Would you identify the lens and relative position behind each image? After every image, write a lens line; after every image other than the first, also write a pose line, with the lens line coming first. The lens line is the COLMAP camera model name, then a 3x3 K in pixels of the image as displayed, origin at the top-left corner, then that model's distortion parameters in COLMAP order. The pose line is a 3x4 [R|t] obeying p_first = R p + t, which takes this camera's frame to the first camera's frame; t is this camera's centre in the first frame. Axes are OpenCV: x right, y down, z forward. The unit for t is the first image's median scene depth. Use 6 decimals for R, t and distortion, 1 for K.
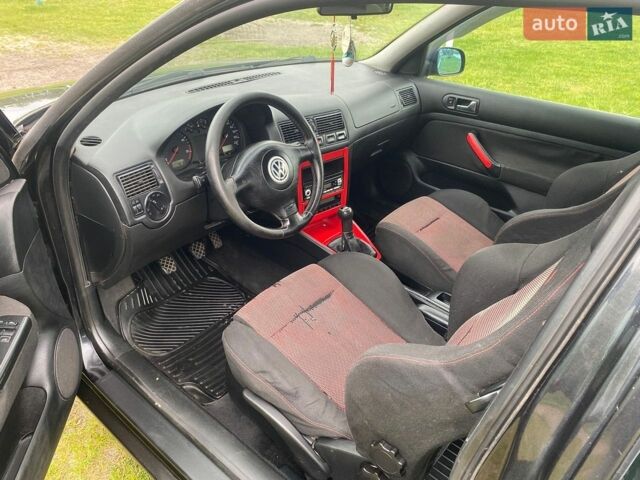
lens RADIAL K [[467.6, 0, 320.0], [0, 467.6, 240.0], [0, 0, 1]] dist [0.027975, -0.000750]
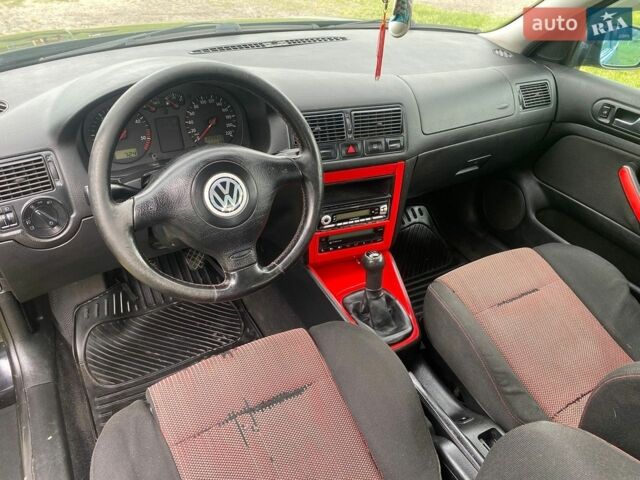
lens RADIAL K [[479.0, 0, 320.0], [0, 479.0, 240.0], [0, 0, 1]] dist [0.002067, 0.002960]
pose [[0.939255, 0.211813, -0.270066, 0.154046], [-0.195649, 0.976917, 0.085754, -0.126207], [0.281996, -0.027707, 0.959015, 0.318653]]
